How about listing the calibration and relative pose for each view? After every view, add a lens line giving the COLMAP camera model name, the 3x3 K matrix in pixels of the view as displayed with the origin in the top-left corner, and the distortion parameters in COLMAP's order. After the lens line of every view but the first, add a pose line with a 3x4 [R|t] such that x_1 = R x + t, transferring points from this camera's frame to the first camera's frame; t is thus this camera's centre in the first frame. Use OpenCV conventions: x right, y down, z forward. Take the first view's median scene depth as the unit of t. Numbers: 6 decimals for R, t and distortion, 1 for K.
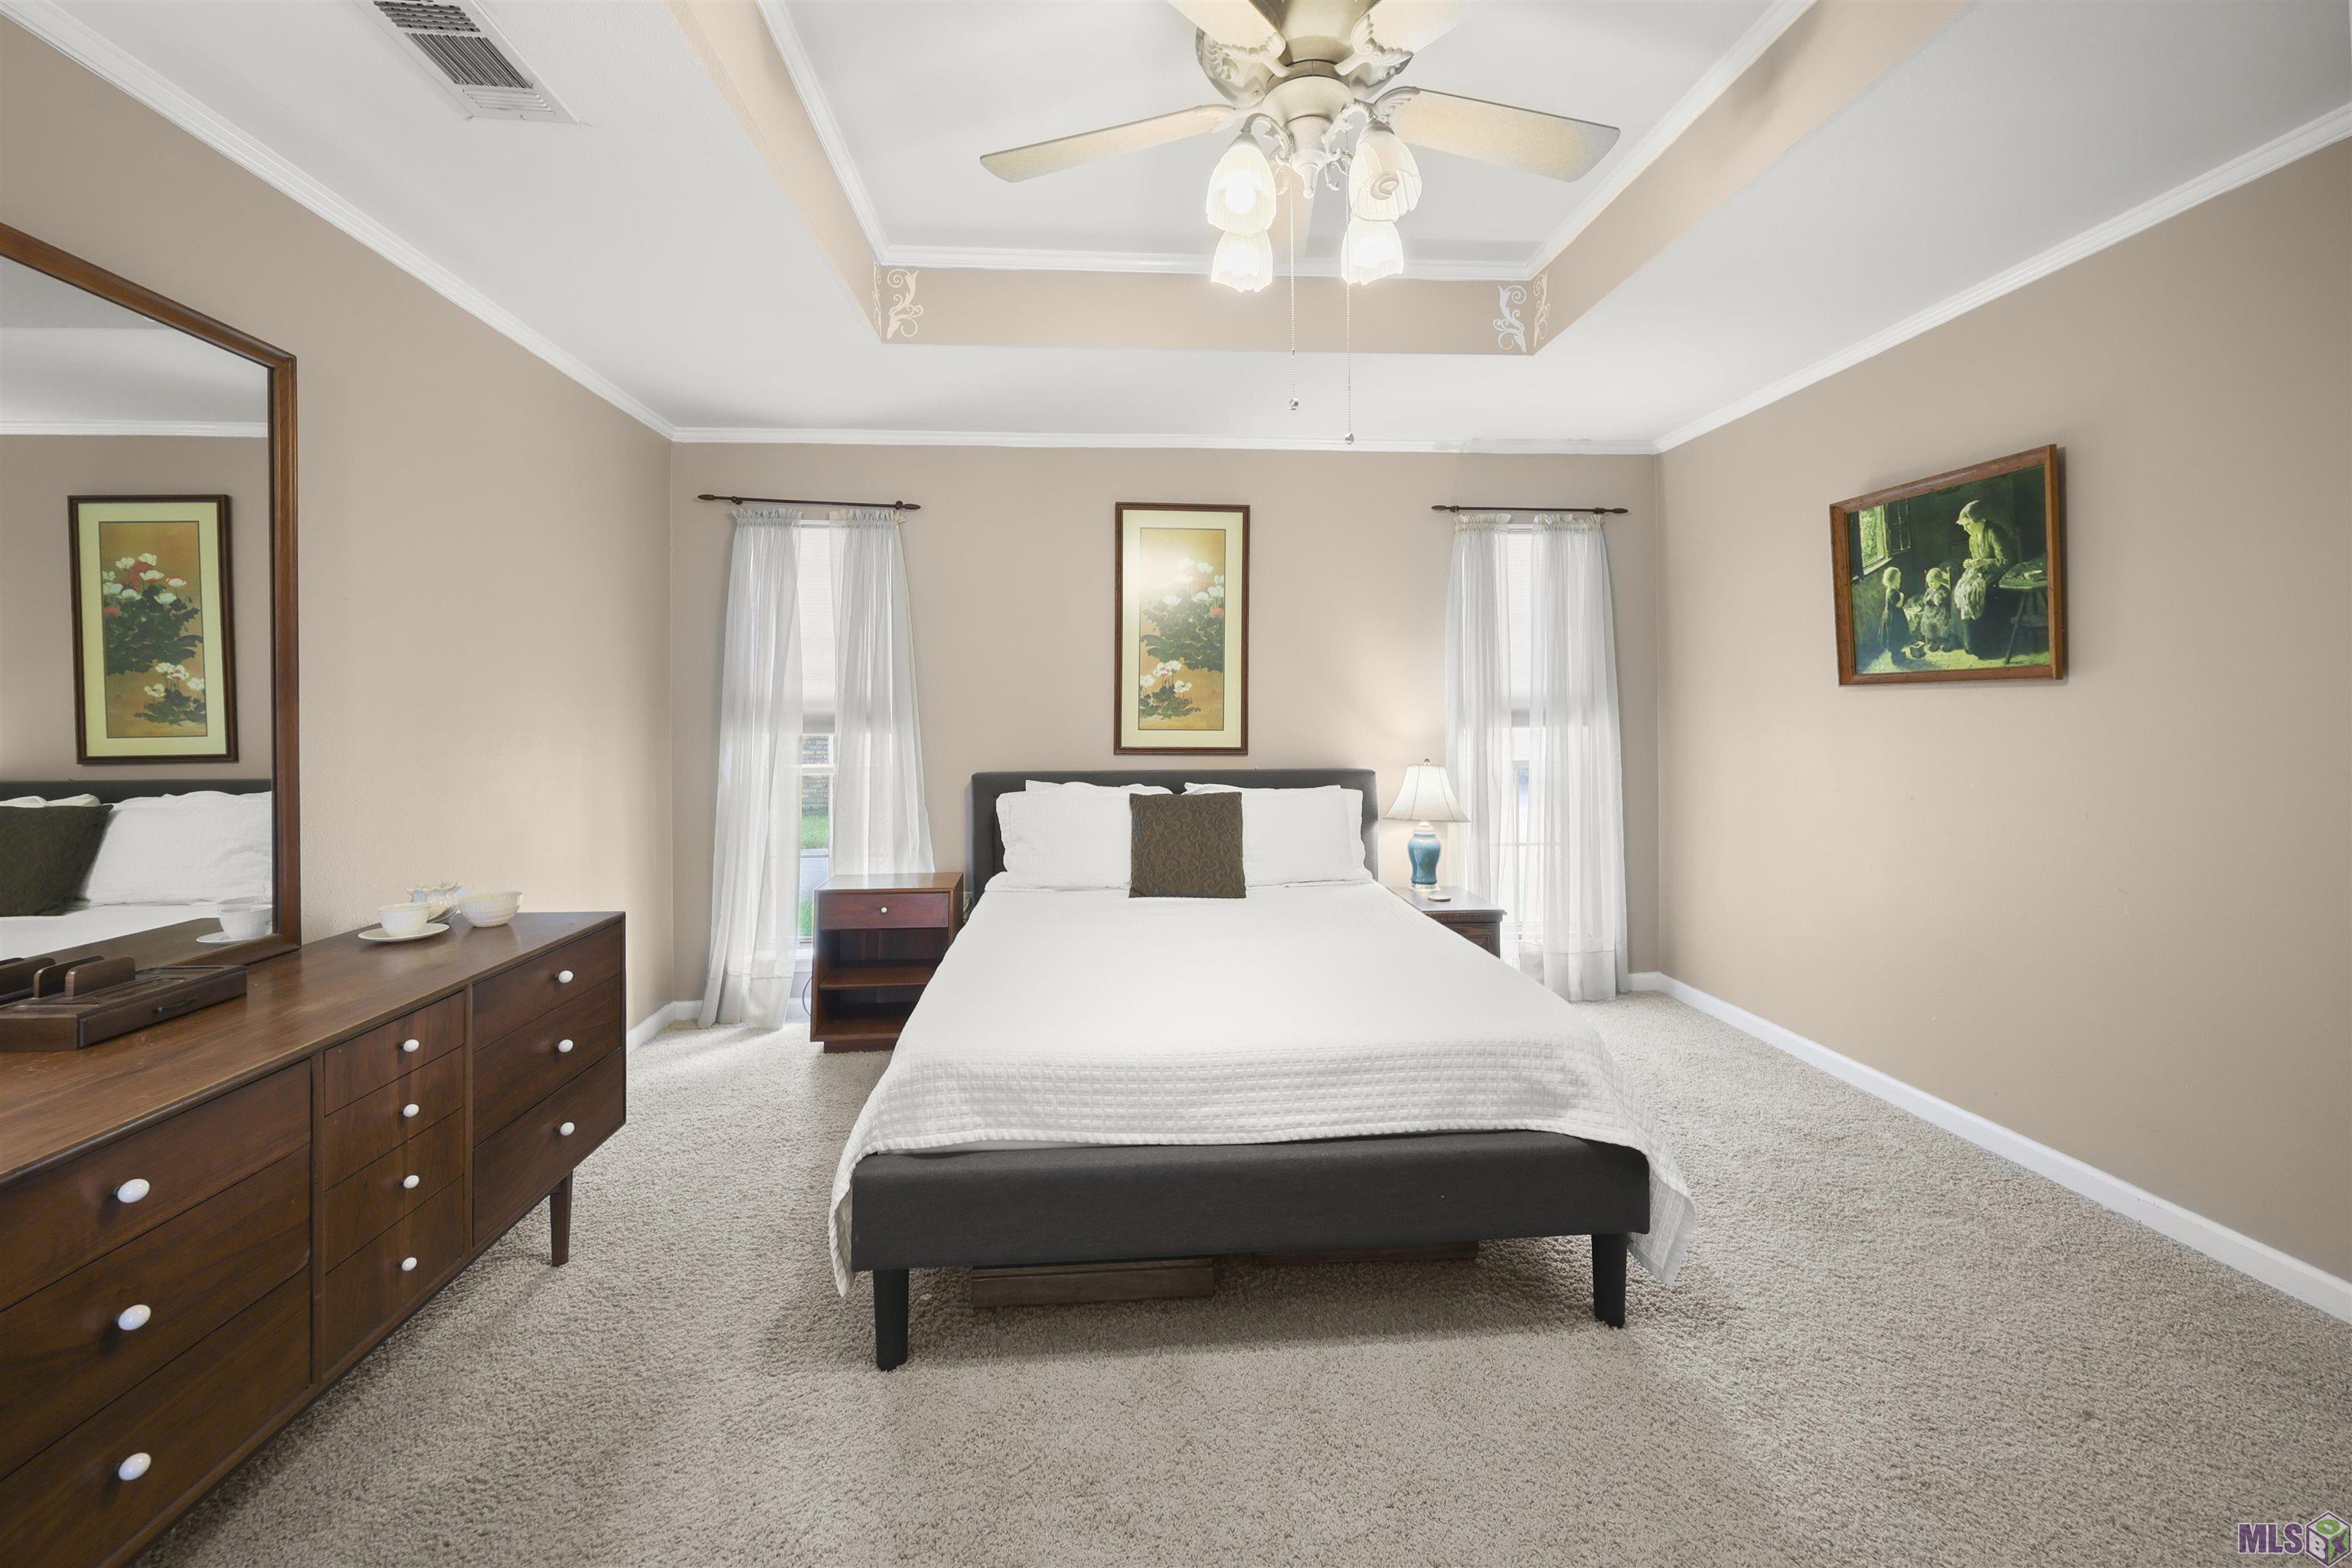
lens RADIAL K [[976.4, 0, 1169.9], [0, 976.4, 726.9], [0, 0, 1]] dist [-0.000561, -0.000174]
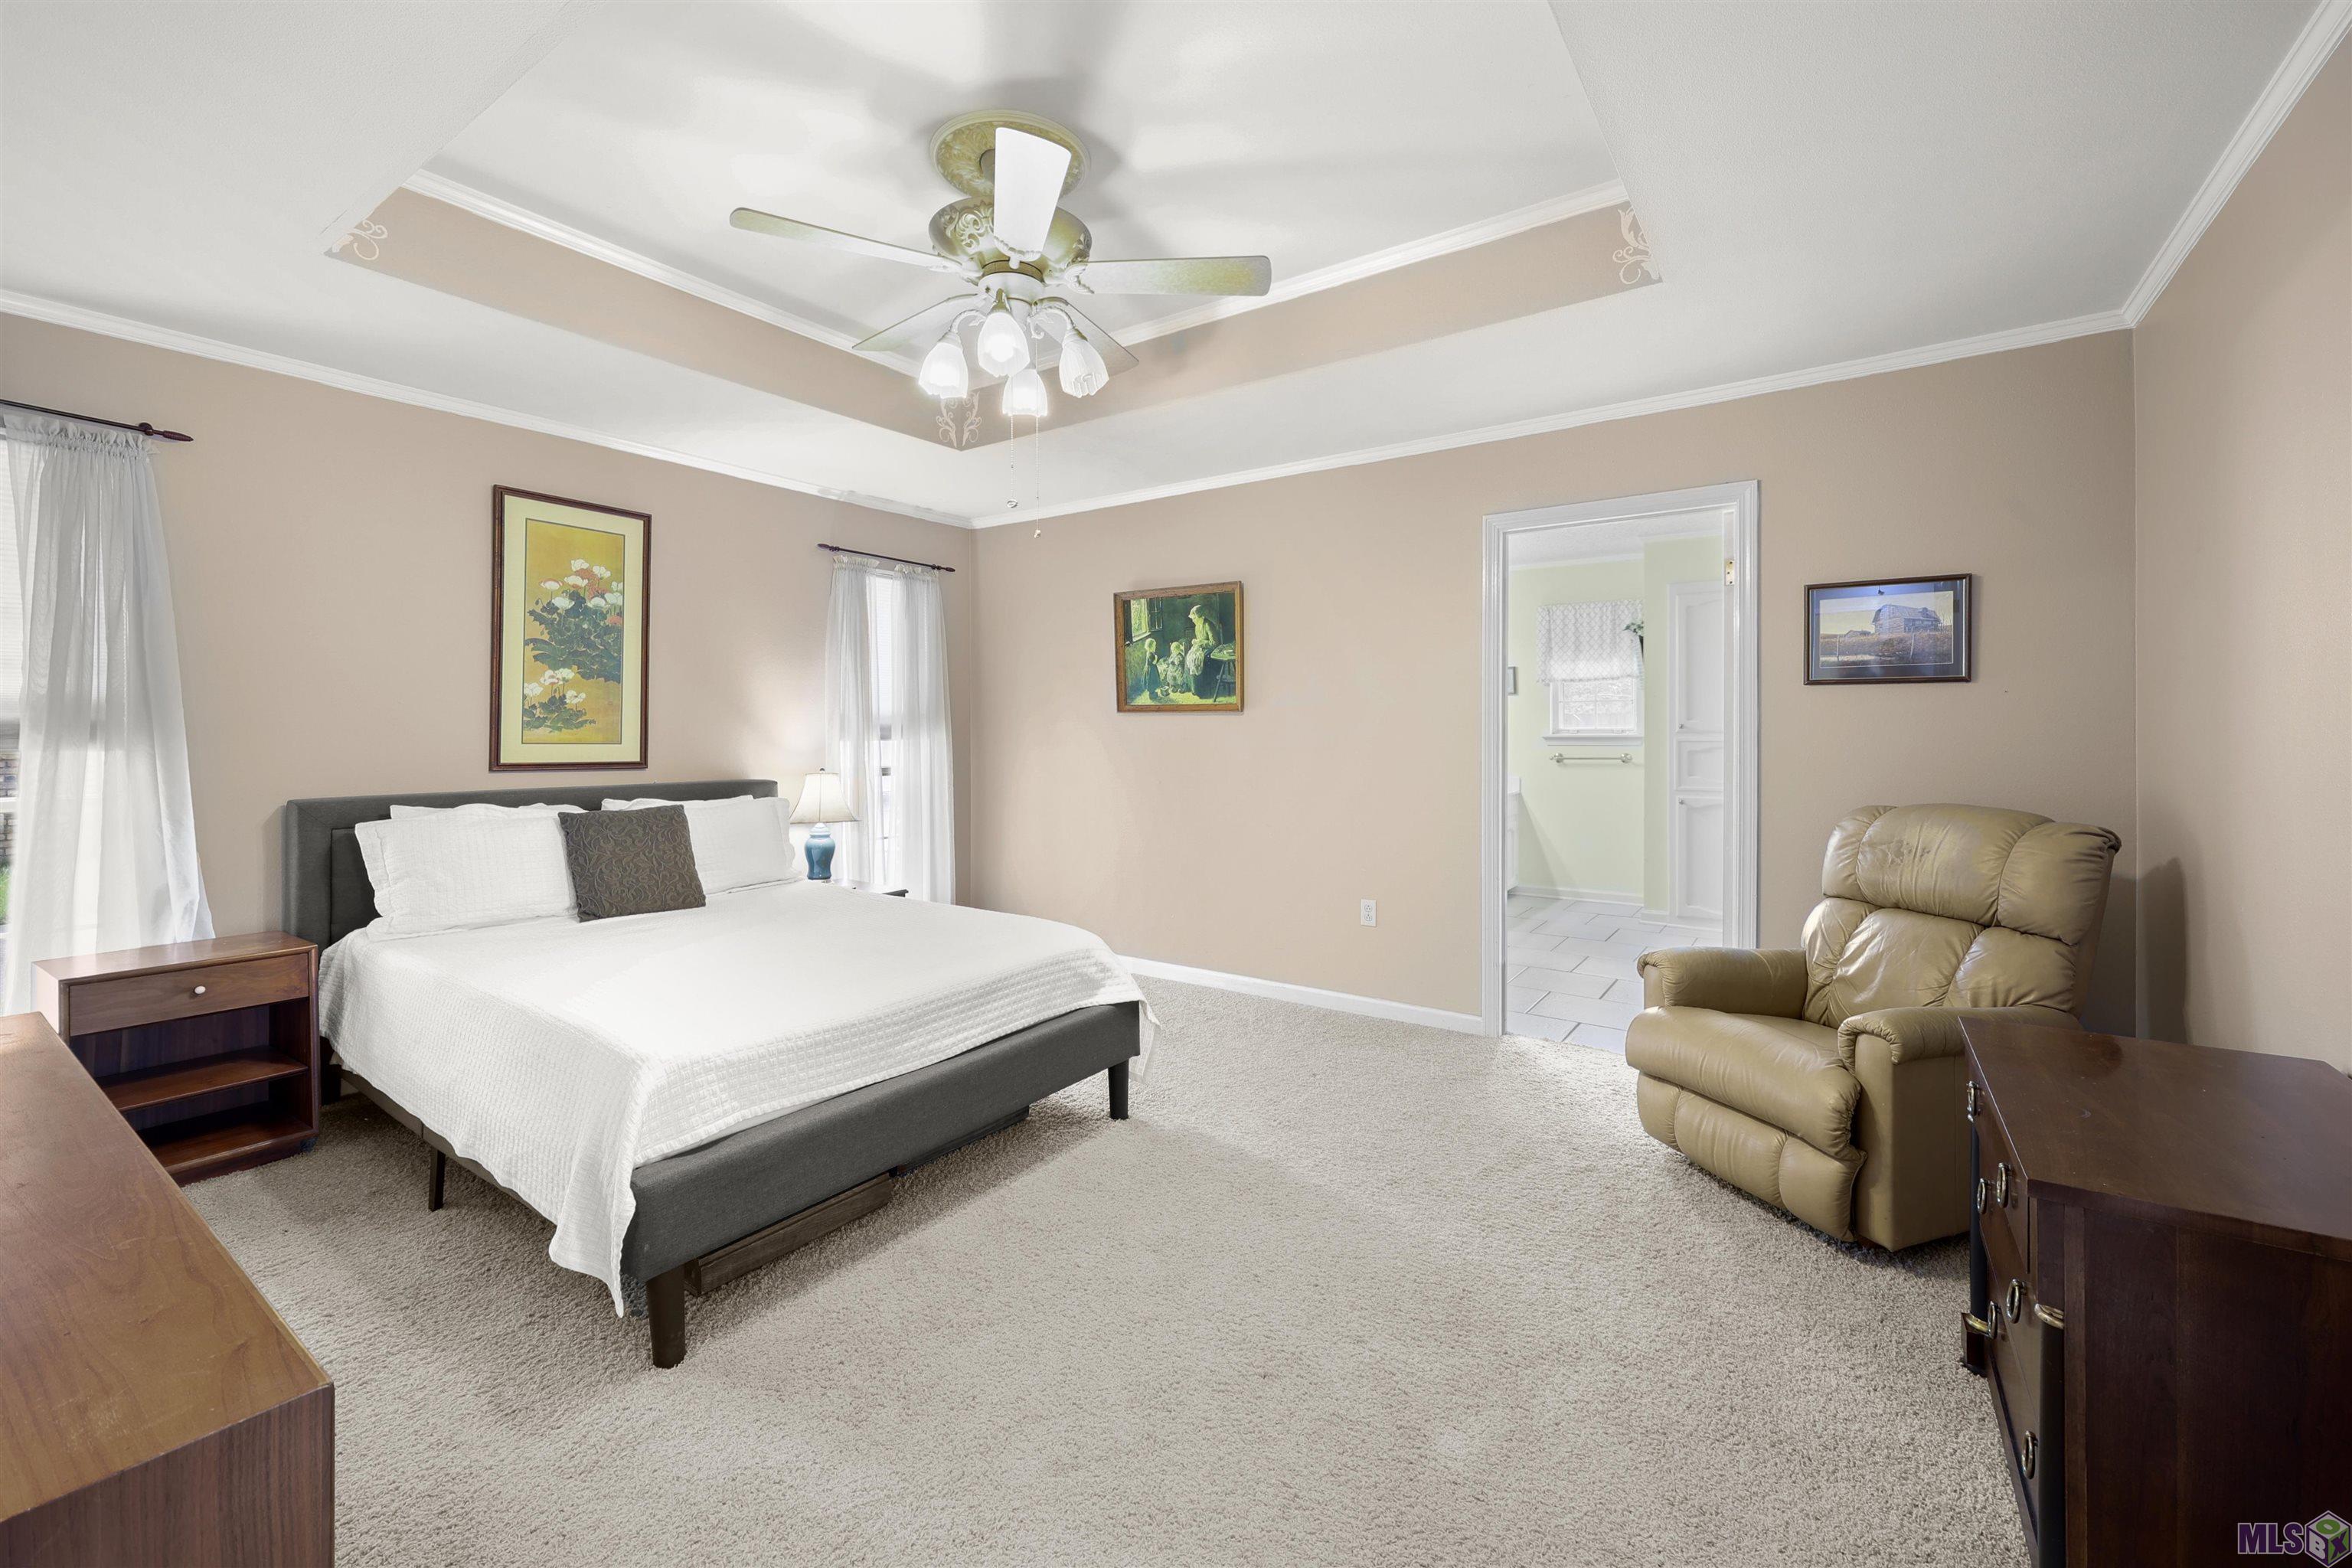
lens RADIAL K [[963.6, 0, 1168.4], [0, 963.6, 749.0], [0, 0, 1]] dist [0.000612, 0.000056]
pose [[0.638201, -0.009247, 0.769814, -0.436175], [0.003805, 0.999954, 0.008857, 0.002897], [-0.769860, -0.002723, 0.638207, -0.026088]]
